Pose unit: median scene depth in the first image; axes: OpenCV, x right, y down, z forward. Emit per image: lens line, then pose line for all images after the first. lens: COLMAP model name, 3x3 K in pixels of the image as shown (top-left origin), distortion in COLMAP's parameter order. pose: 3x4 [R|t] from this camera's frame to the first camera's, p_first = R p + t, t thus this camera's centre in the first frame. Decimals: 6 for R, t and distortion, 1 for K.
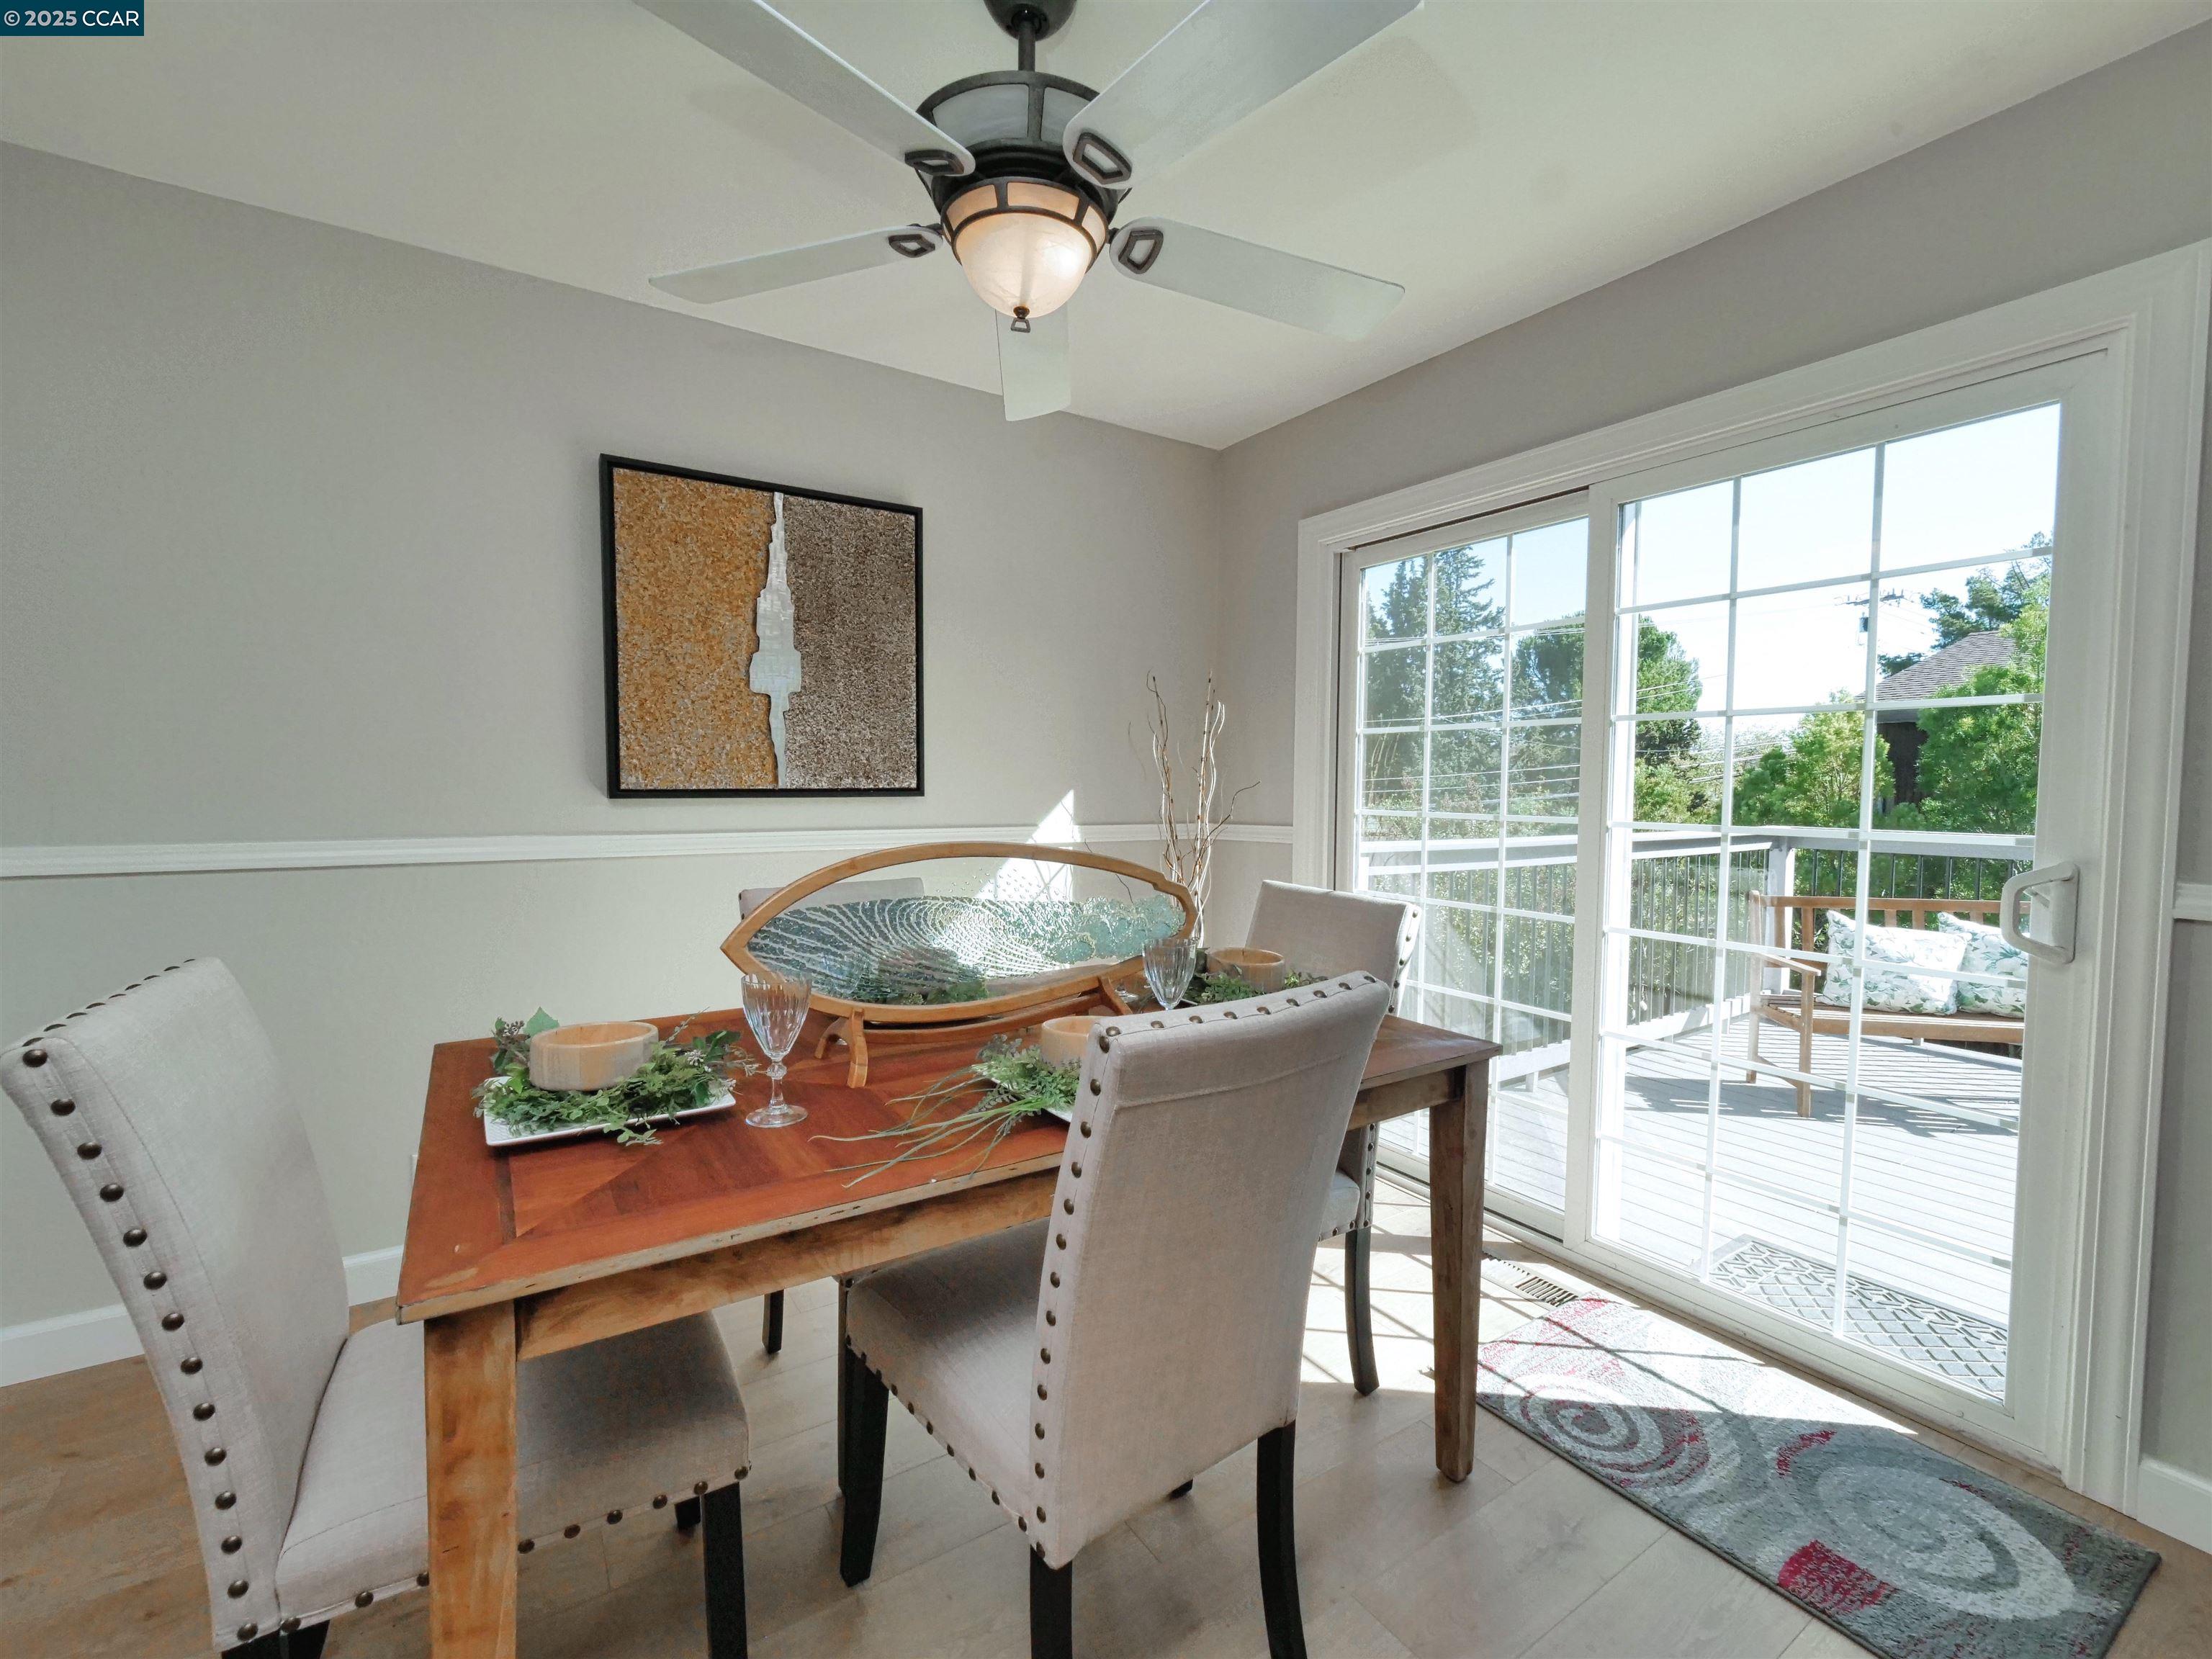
lens RADIAL K [[923.3, 0, 1073.5], [0, 923.3, 826.1], [0, 0, 1]] dist [-0.007836, -0.000036]
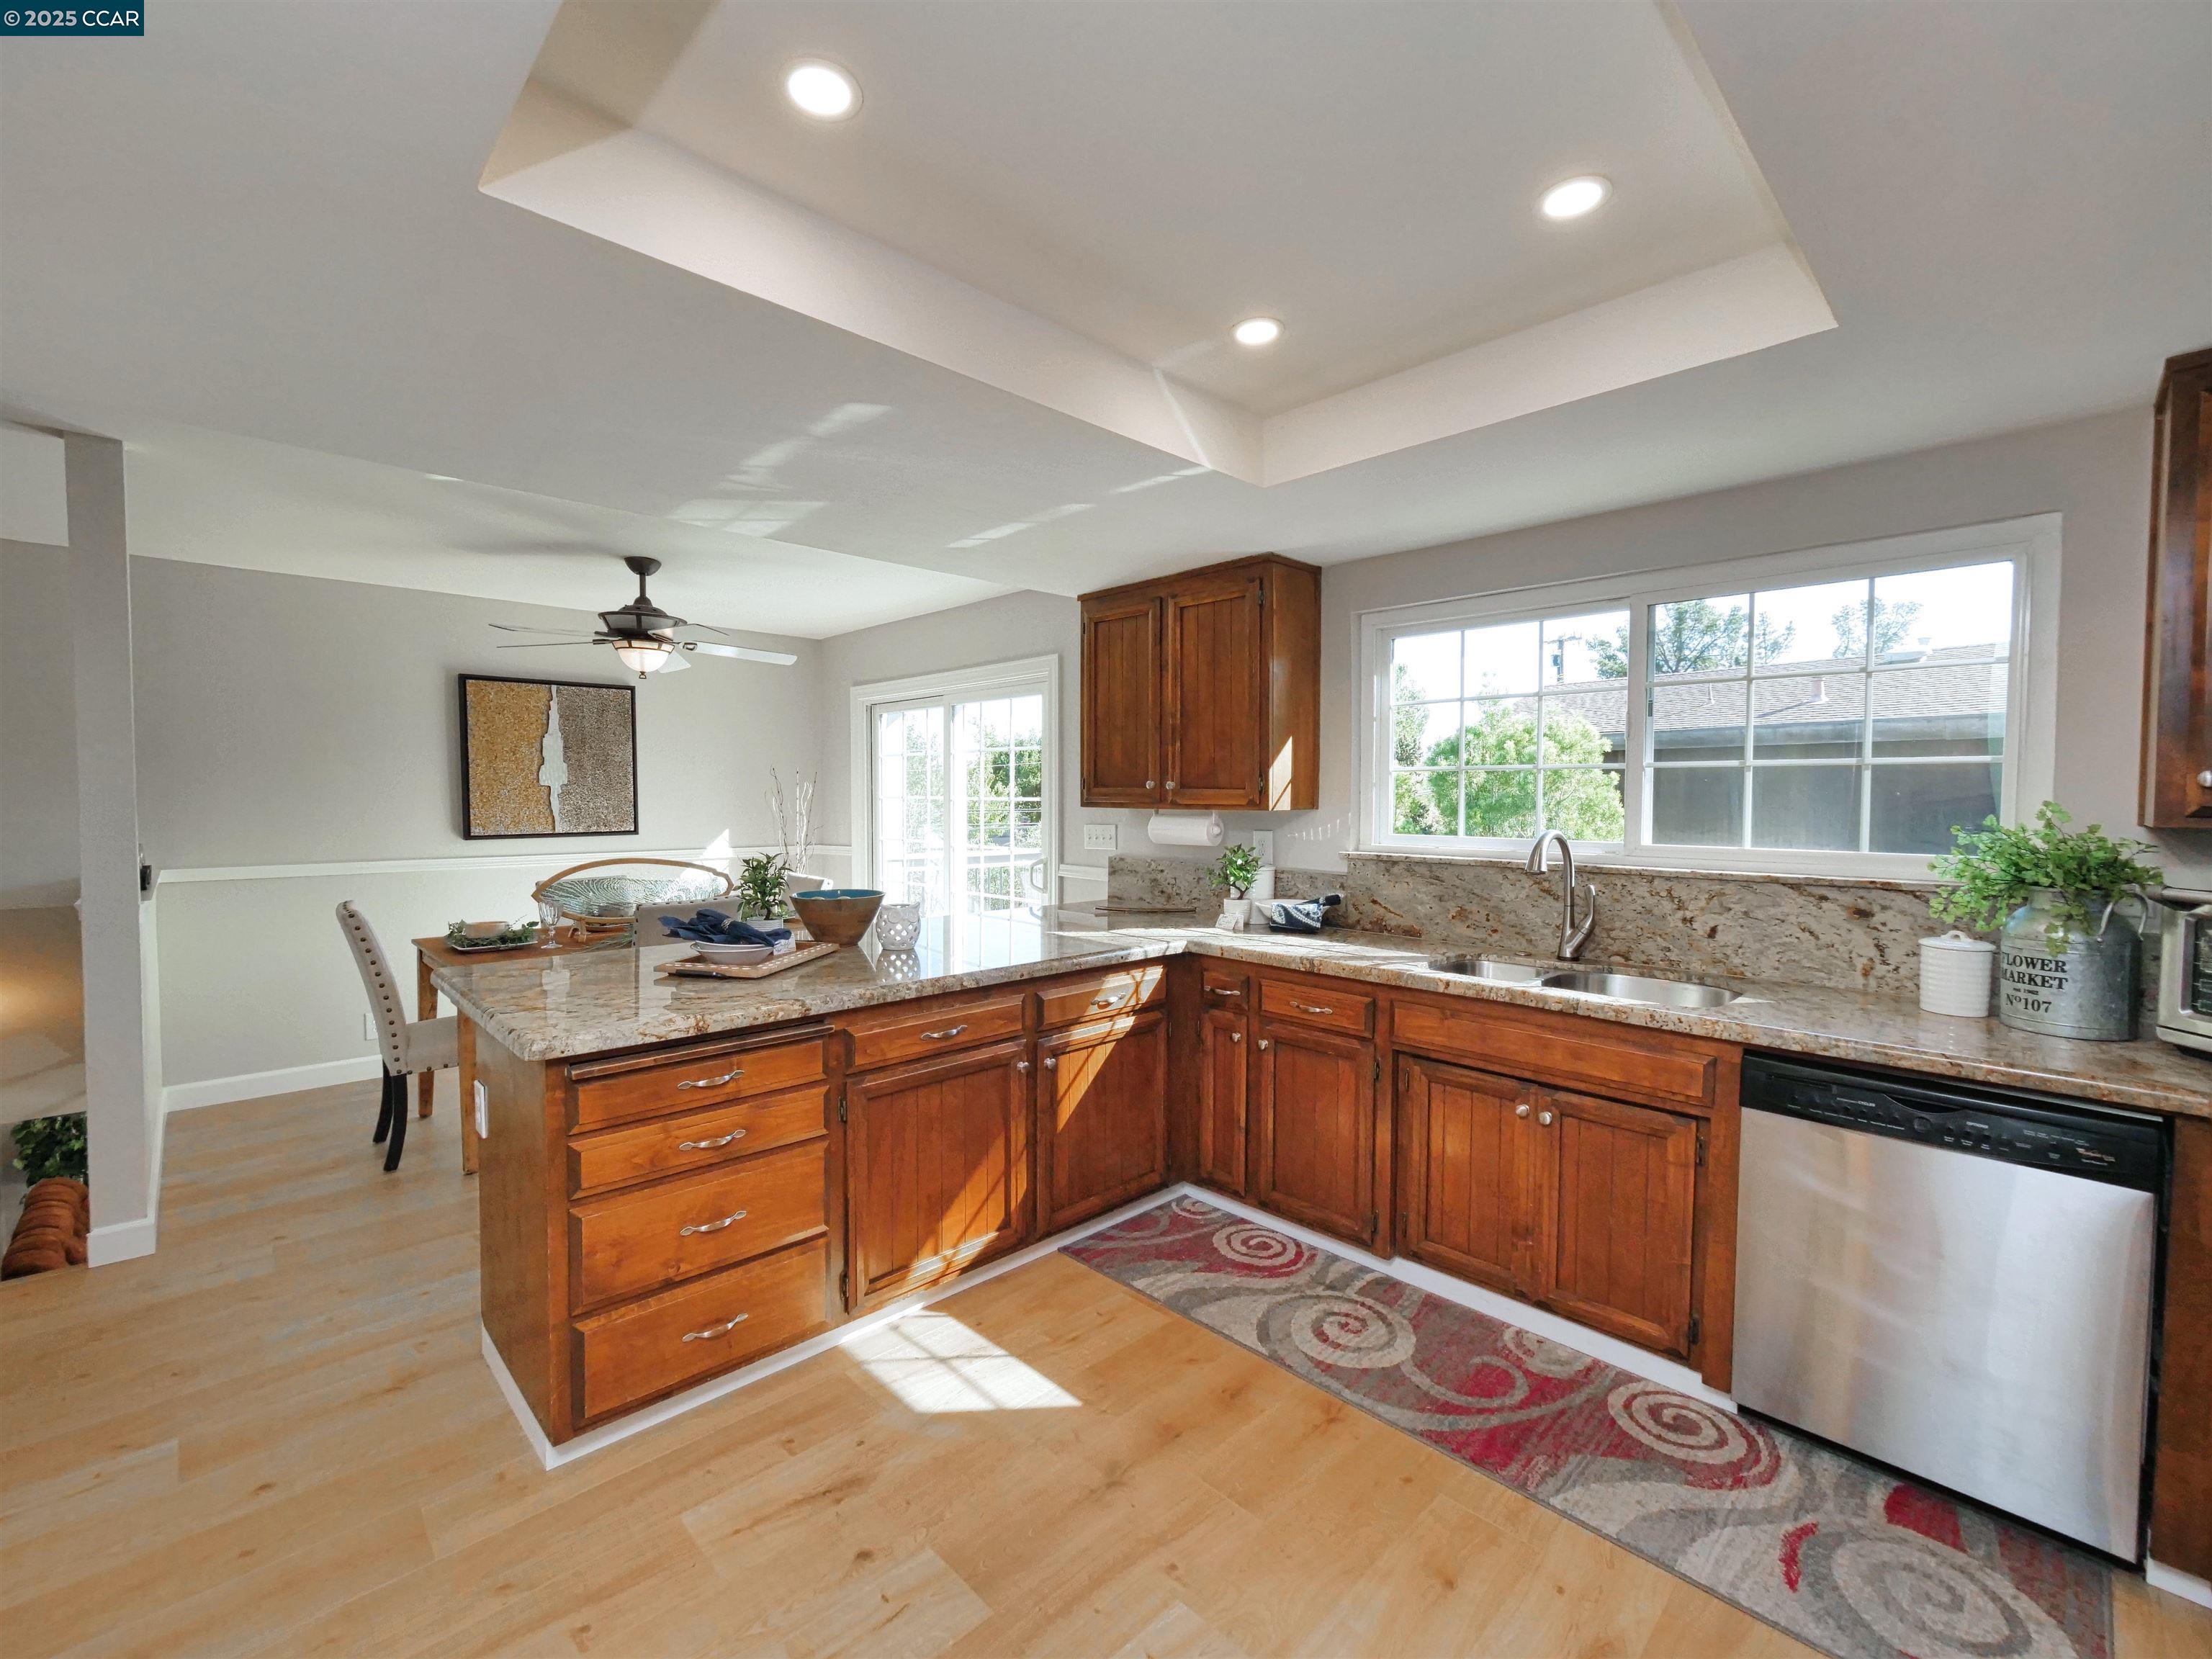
lens RADIAL K [[941.1, 0, 1077.9], [0, 941.1, 832.0], [0, 0, 1]] dist [-0.000875, -0.003795]
pose [[0.983204, -0.012501, 0.182083, 0.415529], [0.013425, 0.999902, -0.003844, -0.019849], [-0.182017, 0.006224, 0.983276, -1.190840]]
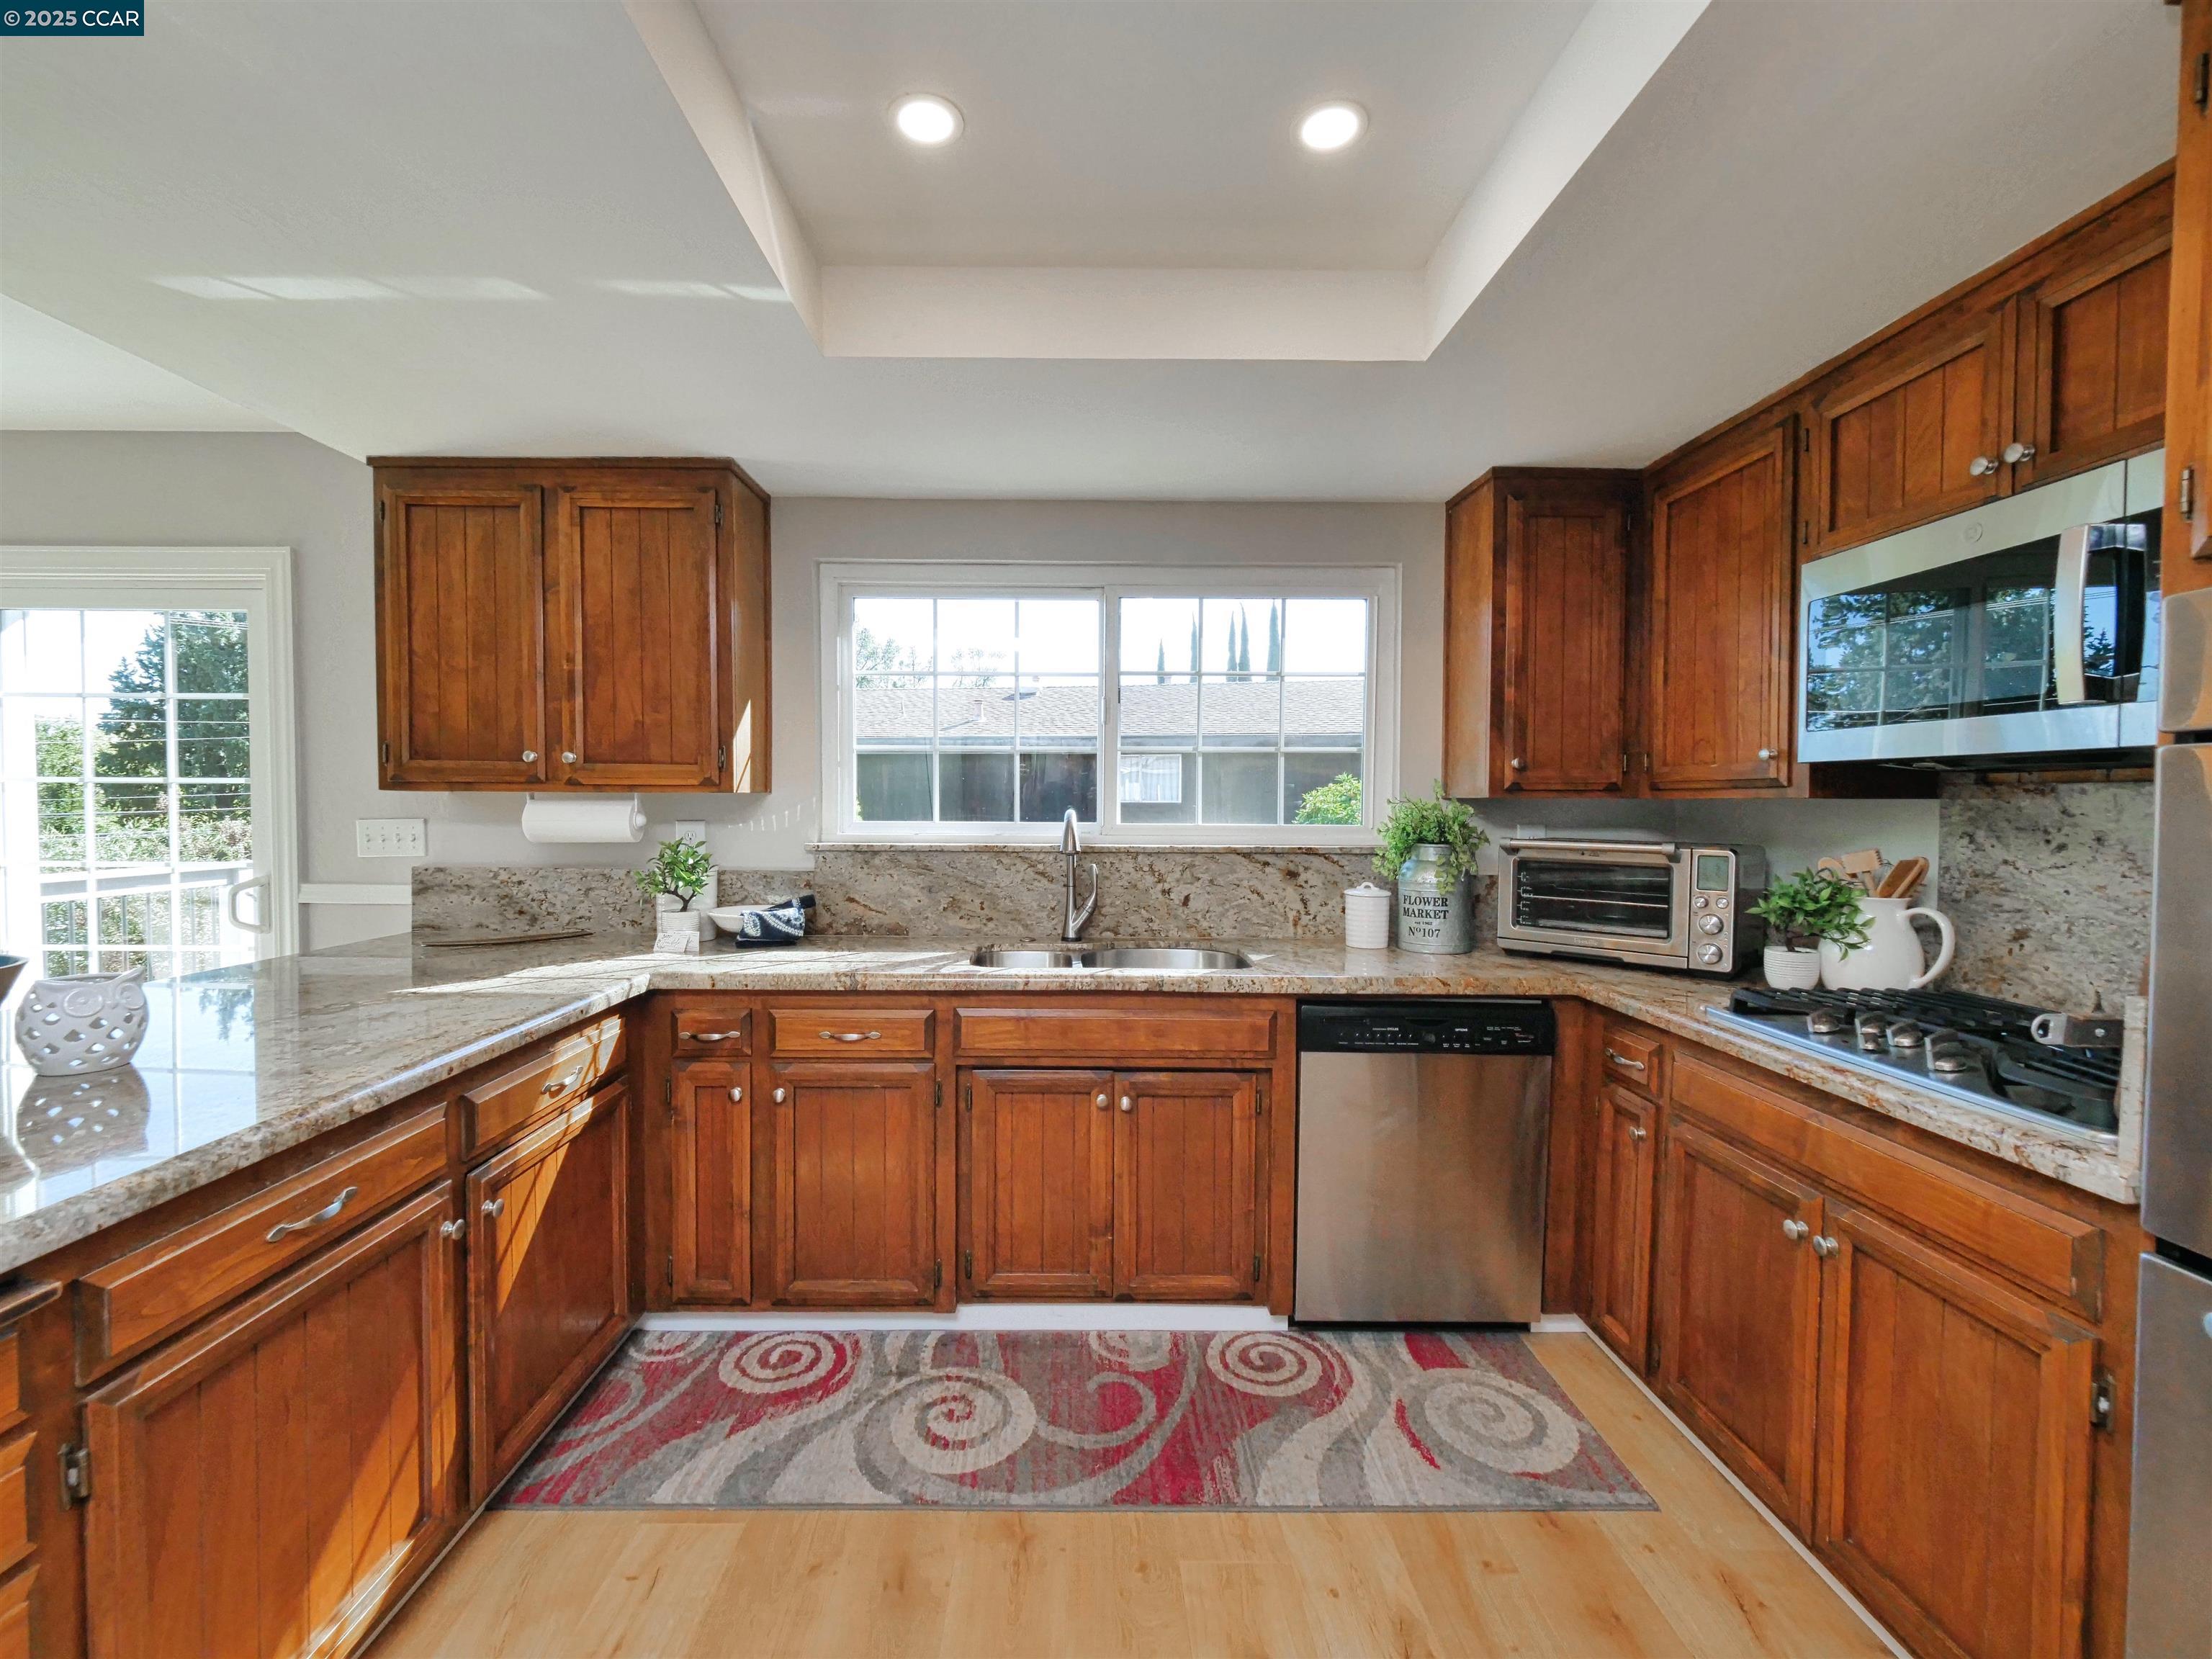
lens RADIAL K [[941.1, 0, 1077.9], [0, 941.1, 832.0], [0, 0, 1]] dist [-0.000875, -0.003795]
pose [[0.537563, -0.032846, 0.842583, 0.259127], [0.037796, 0.999175, 0.014836, -0.009421], [-0.842376, 0.023871, 0.538361, -0.806690]]
